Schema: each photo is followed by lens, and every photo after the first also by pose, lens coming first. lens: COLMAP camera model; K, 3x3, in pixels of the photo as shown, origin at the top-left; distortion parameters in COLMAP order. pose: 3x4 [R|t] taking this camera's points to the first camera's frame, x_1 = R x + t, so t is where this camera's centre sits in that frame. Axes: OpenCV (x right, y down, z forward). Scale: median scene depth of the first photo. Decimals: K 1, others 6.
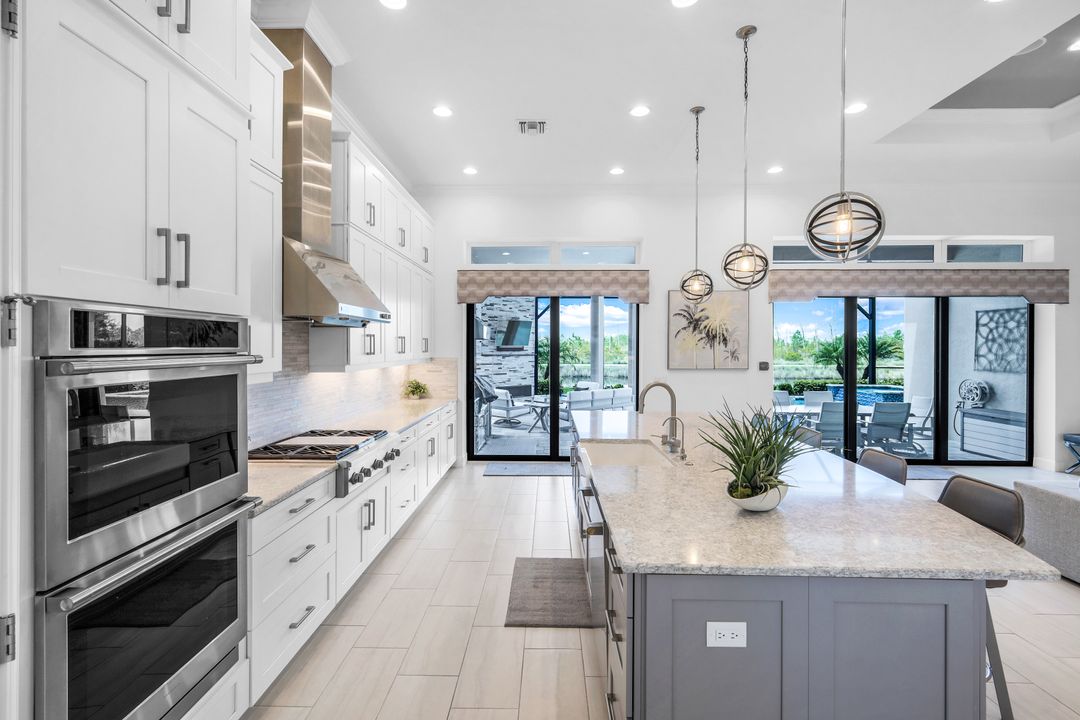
lens RADIAL K [[480.3, 0, 540.6], [0, 480.3, 344.1], [0, 0, 1]] dist [0.001372, -0.000100]
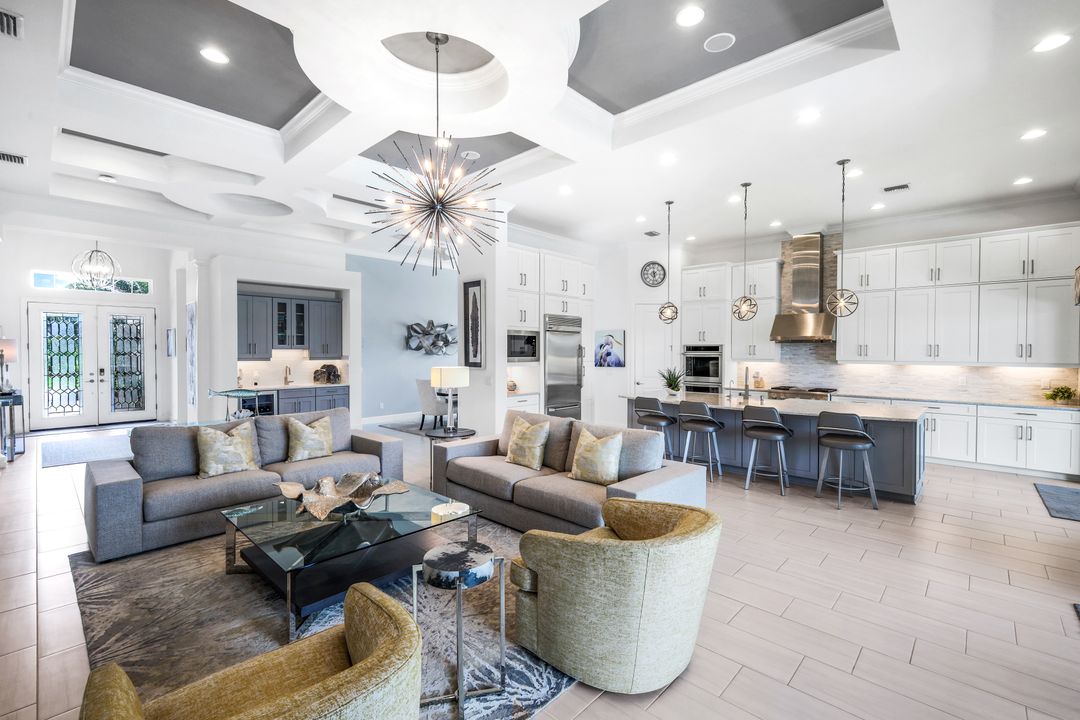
lens RADIAL K [[471.9, 0, 540.1], [0, 471.9, 357.2], [0, 0, 1]] dist [0.000637, 0.000439]
pose [[-0.669484, 0.005422, -0.742807, 1.205203], [-0.001446, 0.999962, 0.008602, 0.008633], [0.742825, 0.006833, -0.669451, 0.843592]]
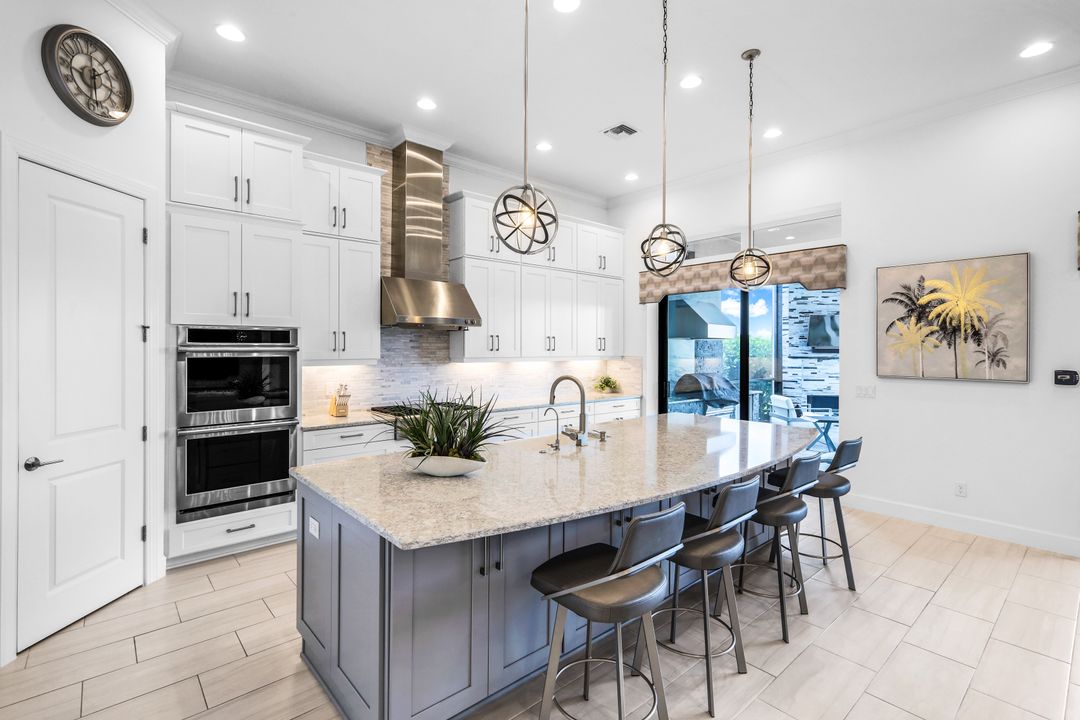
lens RADIAL K [[502.4, 0, 542.0], [0, 502.4, 347.6], [0, 0, 1]] dist [0.006345, 0.000004]
pose [[0.677830, 0.000069, -0.735218, 0.486958], [0.001667, 0.999997, 0.001631, 0.007322], [0.735216, -0.002331, 0.677829, 0.105457]]
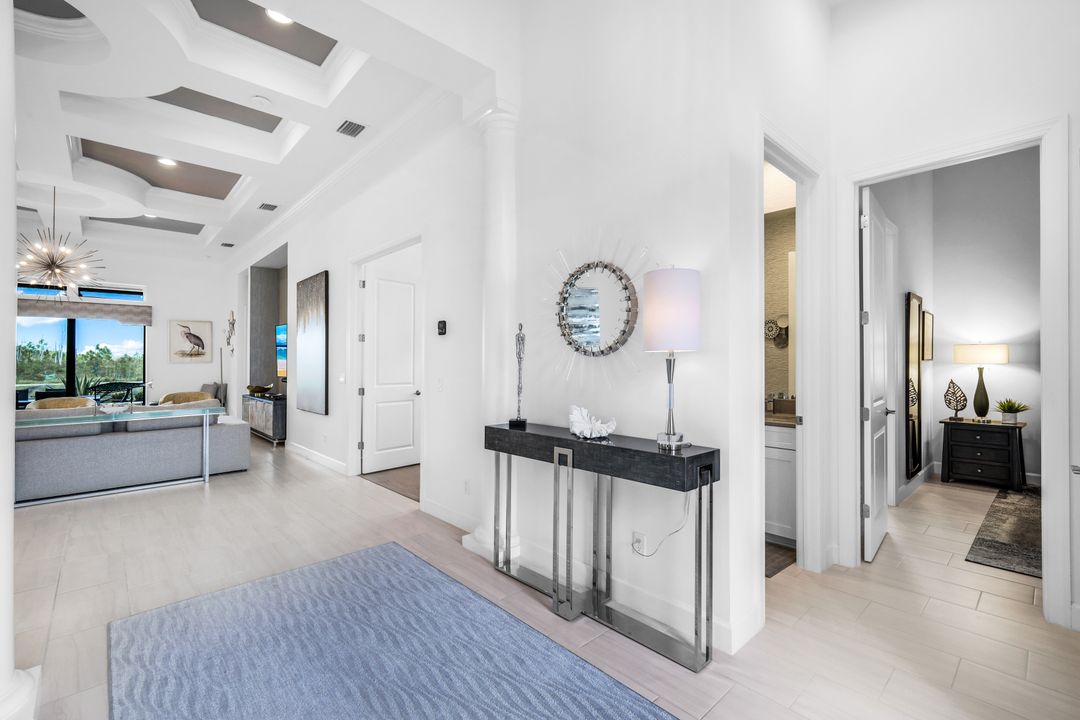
lens RADIAL K [[451.4, 0, 538.2], [0, 451.4, 357.5], [0, 0, 1]] dist [-0.000168, -0.000027]
pose [[0.712407, -0.006020, 0.701741, 0.929016], [0.006287, 0.999978, 0.002196, 0.032559], [-0.701739, 0.002847, 0.712429, -1.093808]]
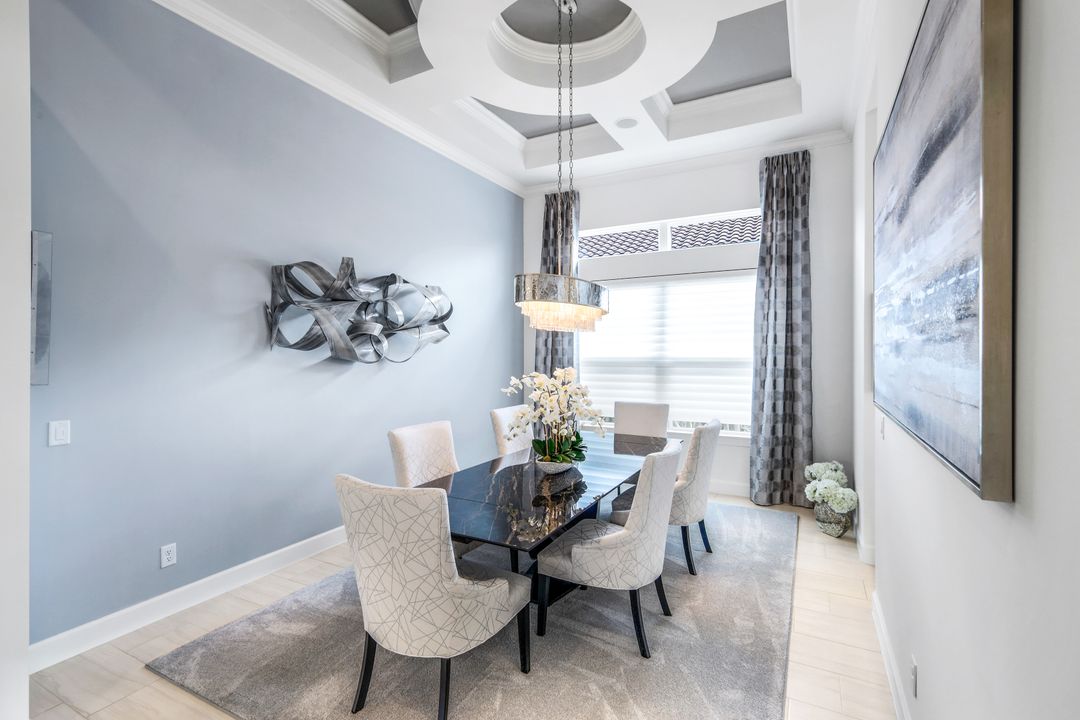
lens RADIAL K [[500.8, 0, 542.3], [0, 500.8, 357.4], [0, 0, 1]] dist [0.003045, 0.000541]
pose [[-0.451970, 0.007408, -0.892003, 0.612380], [0.006748, 0.999965, 0.004886, 0.008412], [0.892008, -0.003811, -0.452004, -0.149688]]
